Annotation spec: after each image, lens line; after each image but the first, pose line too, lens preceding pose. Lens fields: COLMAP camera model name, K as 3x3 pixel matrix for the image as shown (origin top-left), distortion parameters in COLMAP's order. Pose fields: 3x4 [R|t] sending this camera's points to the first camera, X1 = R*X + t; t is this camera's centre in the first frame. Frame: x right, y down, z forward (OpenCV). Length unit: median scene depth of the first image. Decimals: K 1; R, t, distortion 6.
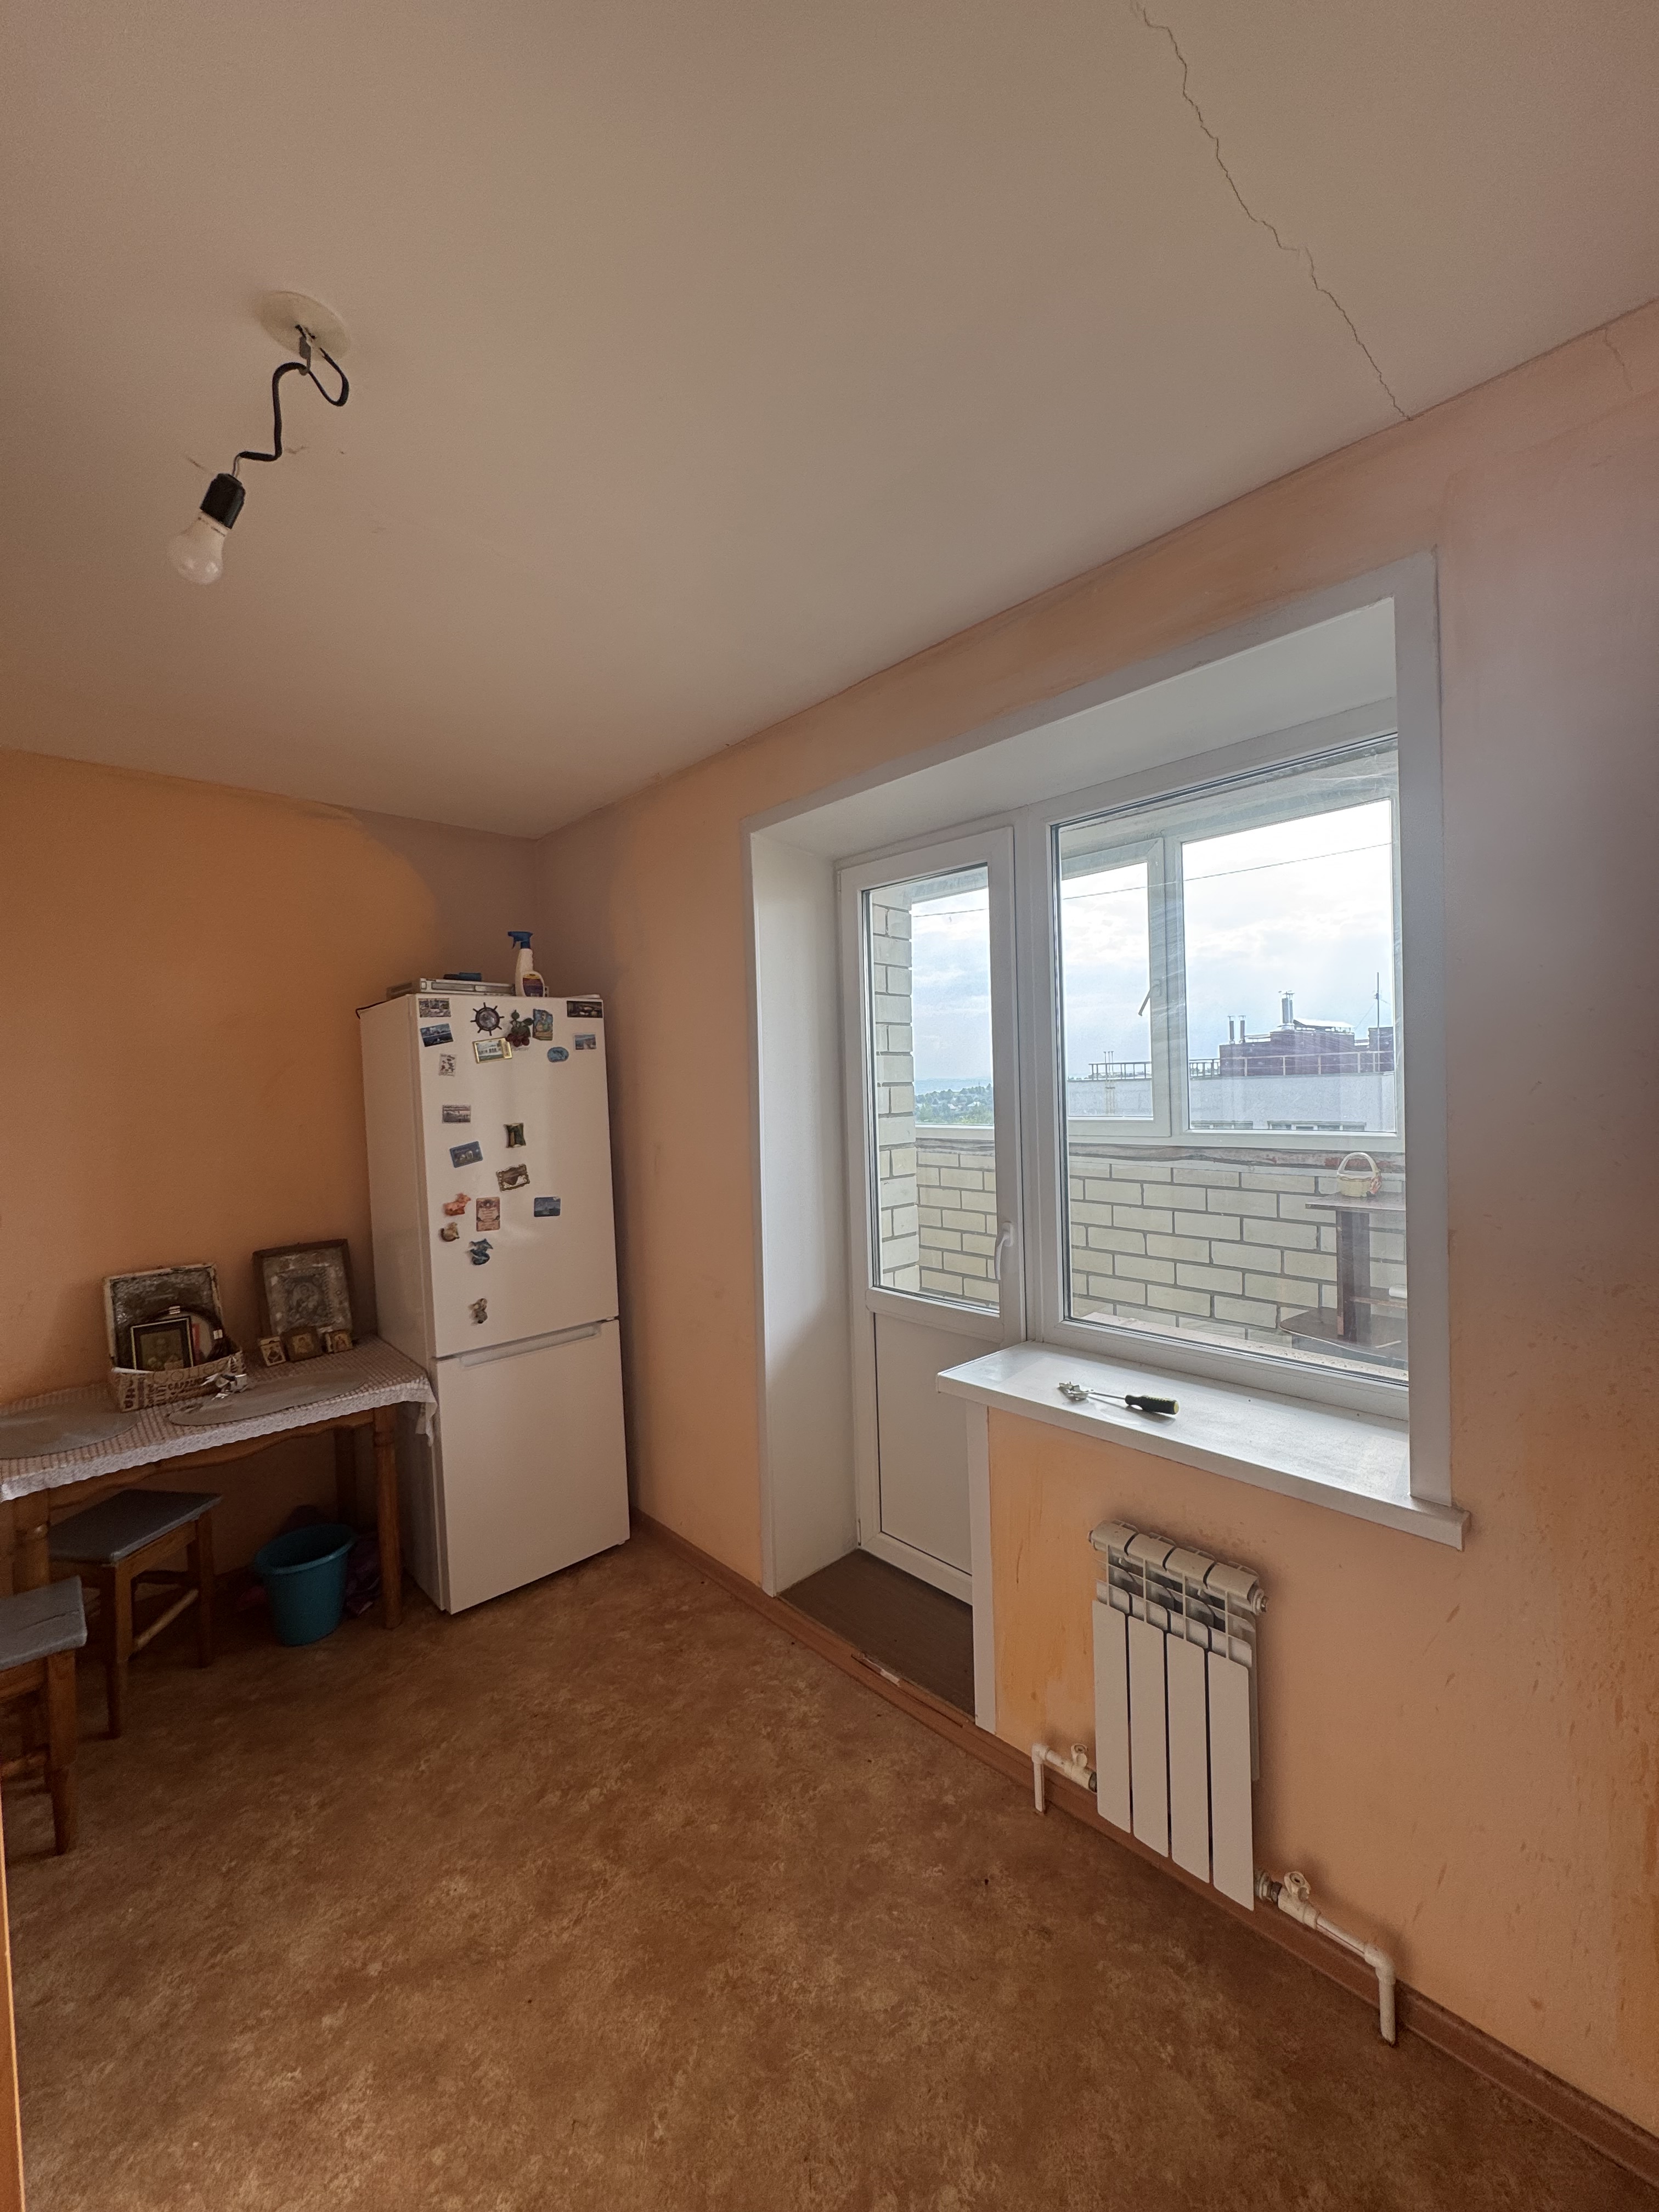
lens RADIAL K [[881.5, 0, 829.6], [0, 881.5, 1102.4], [0, 0, 1]] dist [-0.005508, 0.000985]
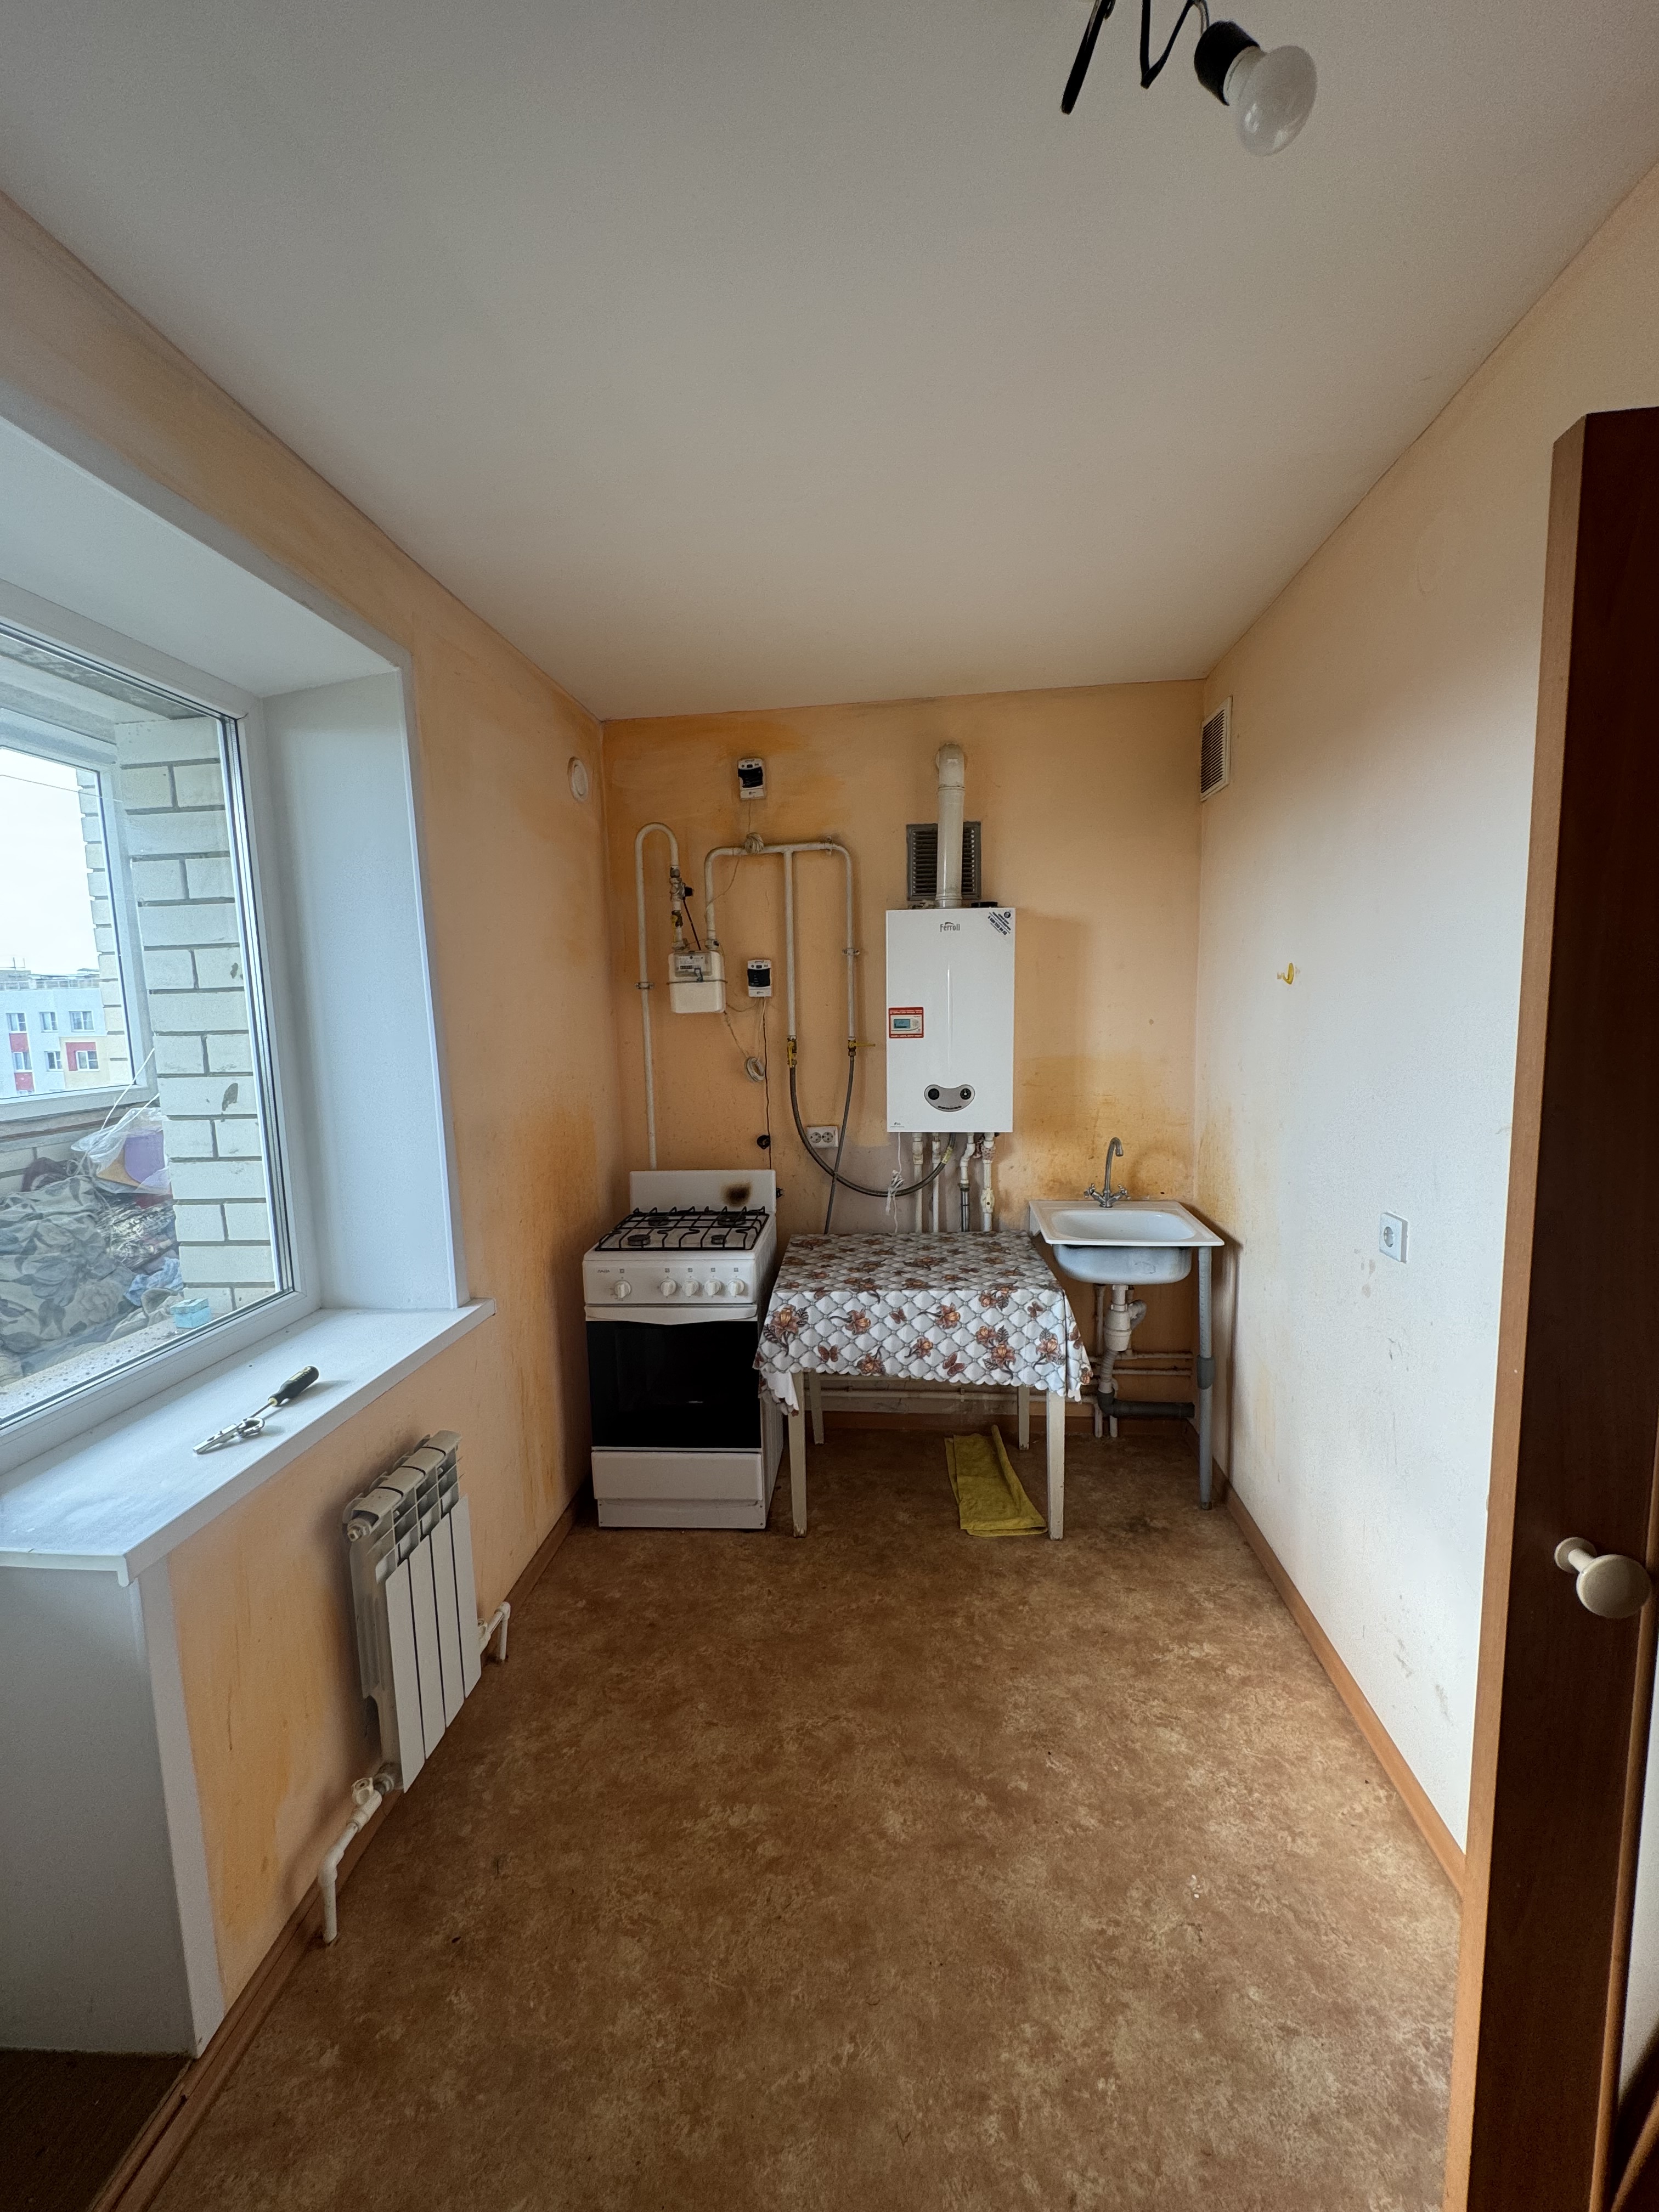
lens RADIAL K [[881.5, 0, 834.8], [0, 881.5, 1105.0], [0, 0, 1]] dist [-0.005508, 0.000985]
pose [[-0.656937, -0.040760, 0.752843, -0.715449], [0.064948, 0.991766, 0.110370, -0.007312], [-0.751143, 0.121401, -0.648881, 1.222754]]
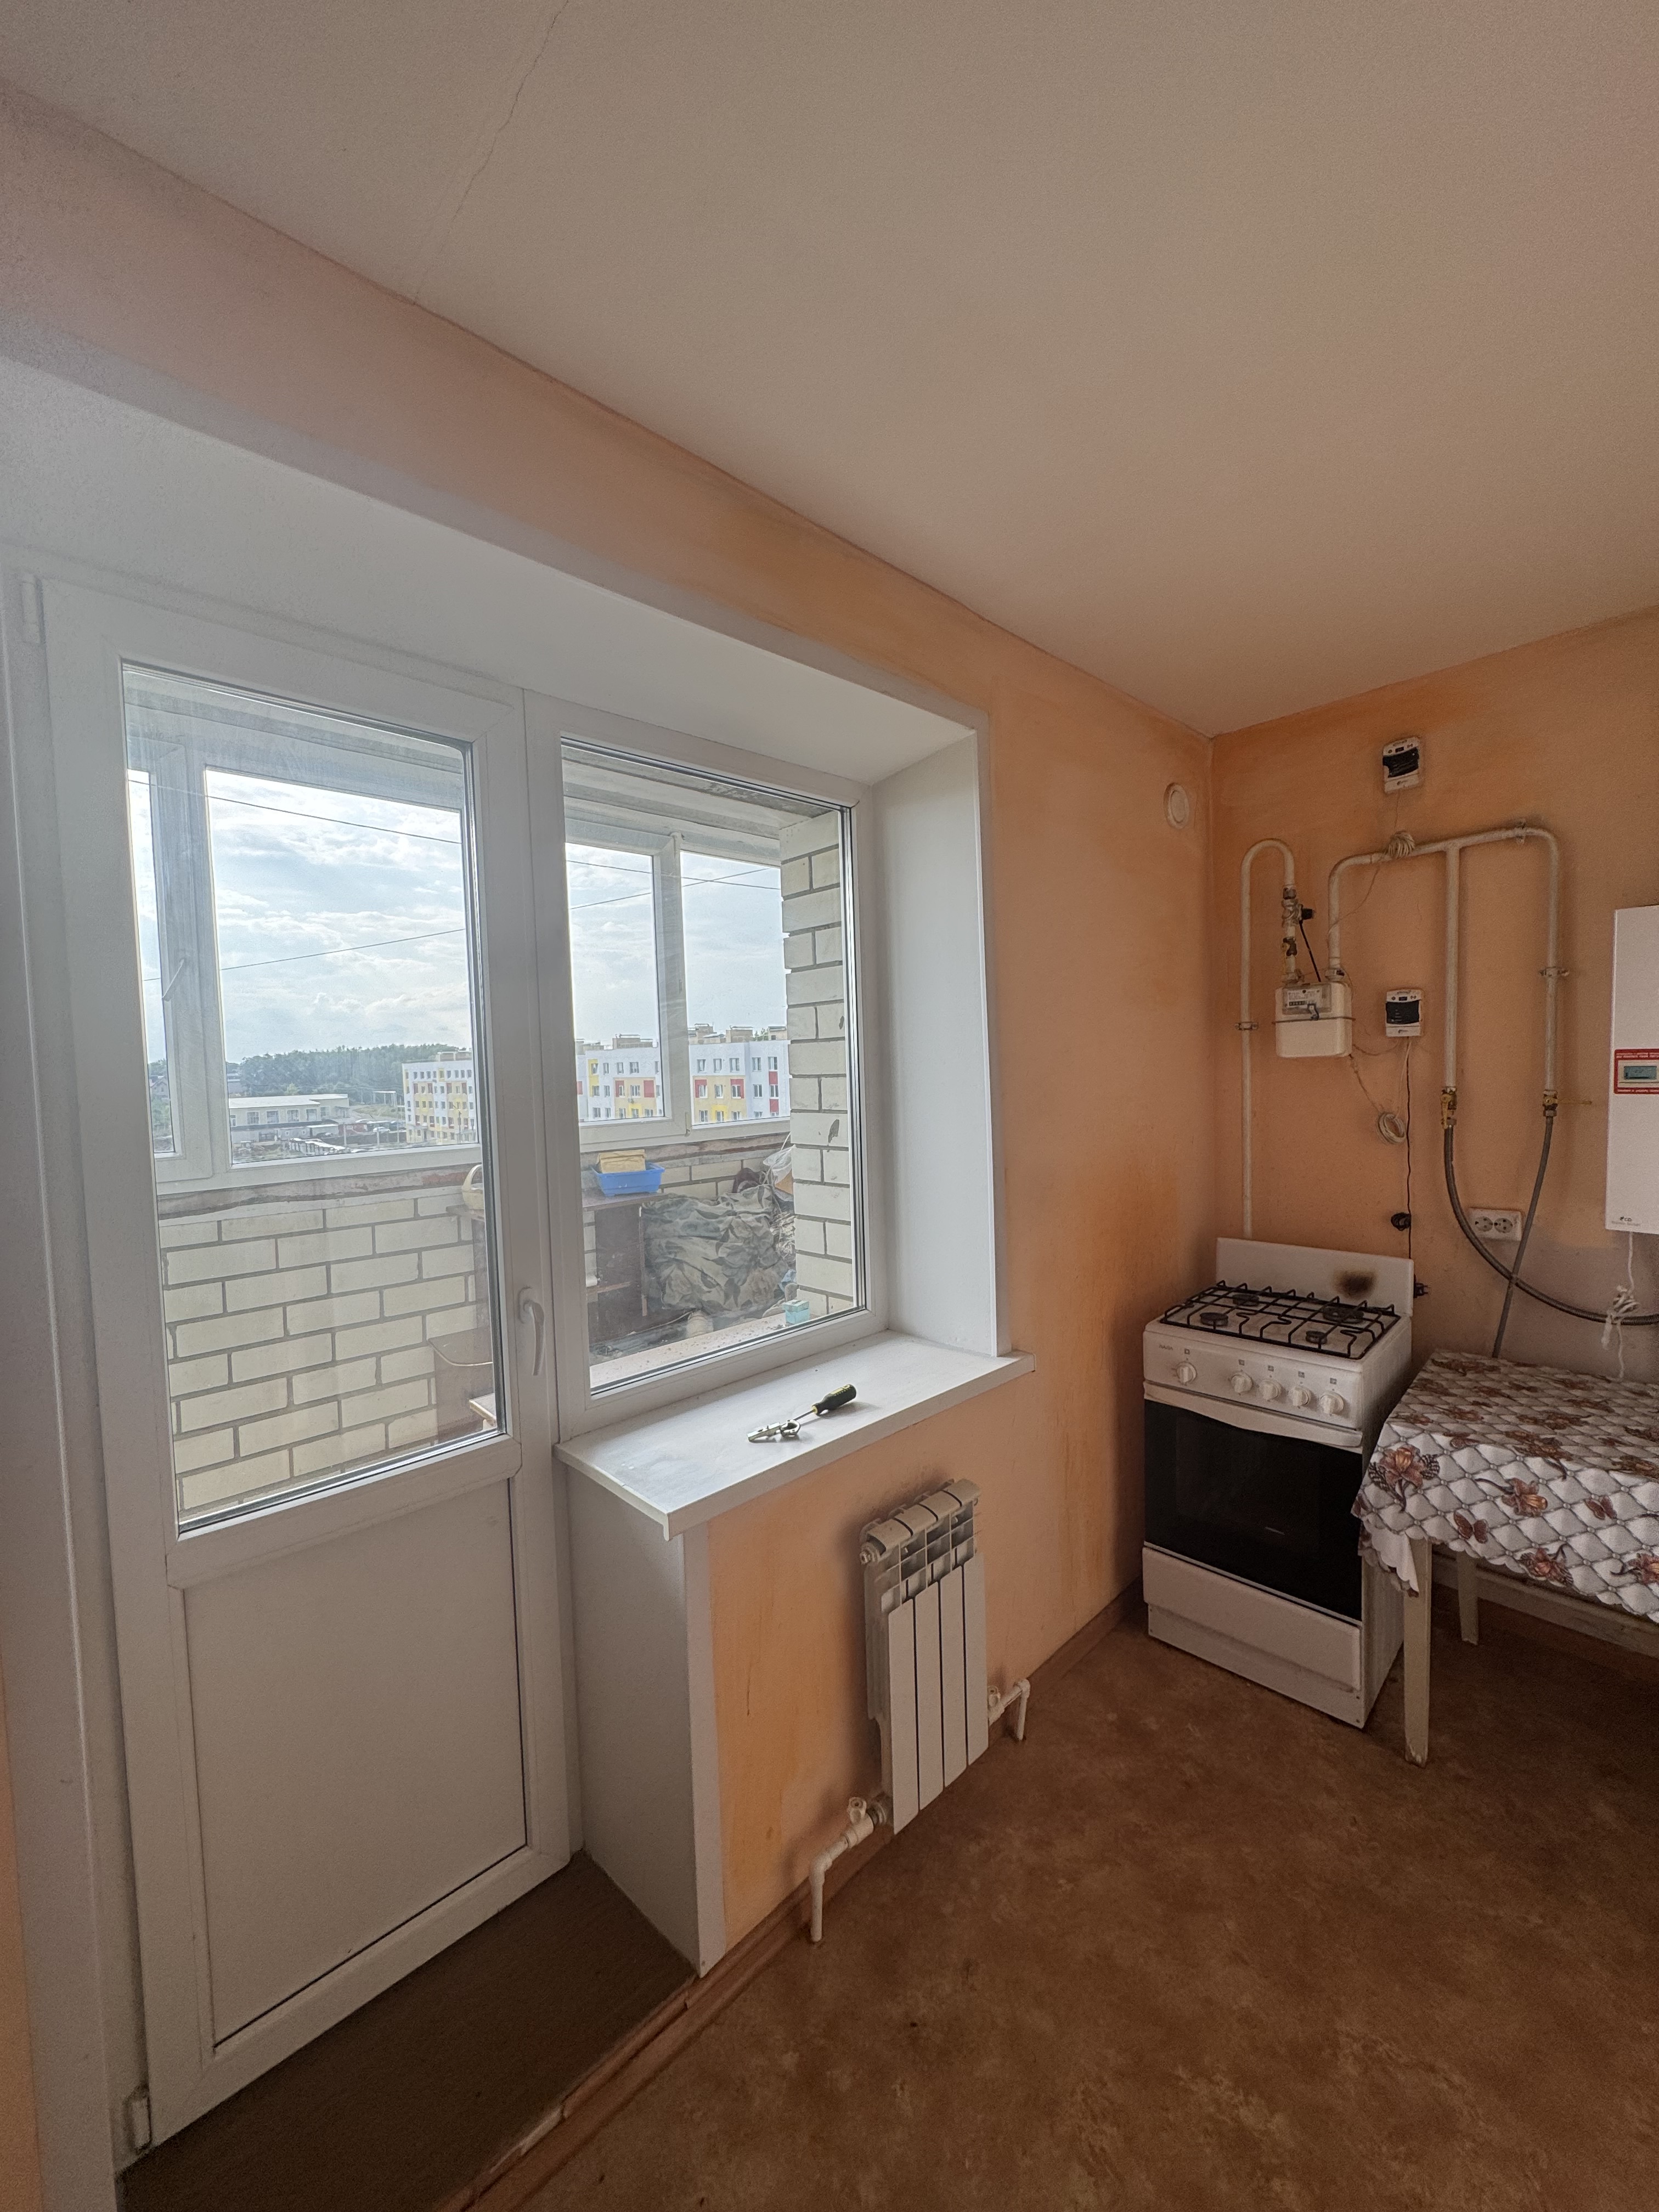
lens RADIAL K [[881.5, 0, 828.0], [0, 881.5, 1103.5], [0, 0, 1]] dist [-0.005508, 0.000985]
pose [[-0.001180, -0.016205, 0.999868, -0.664245], [0.057649, 0.998205, 0.016246, -0.006416], [-0.998336, 0.057660, -0.000244, 1.066321]]
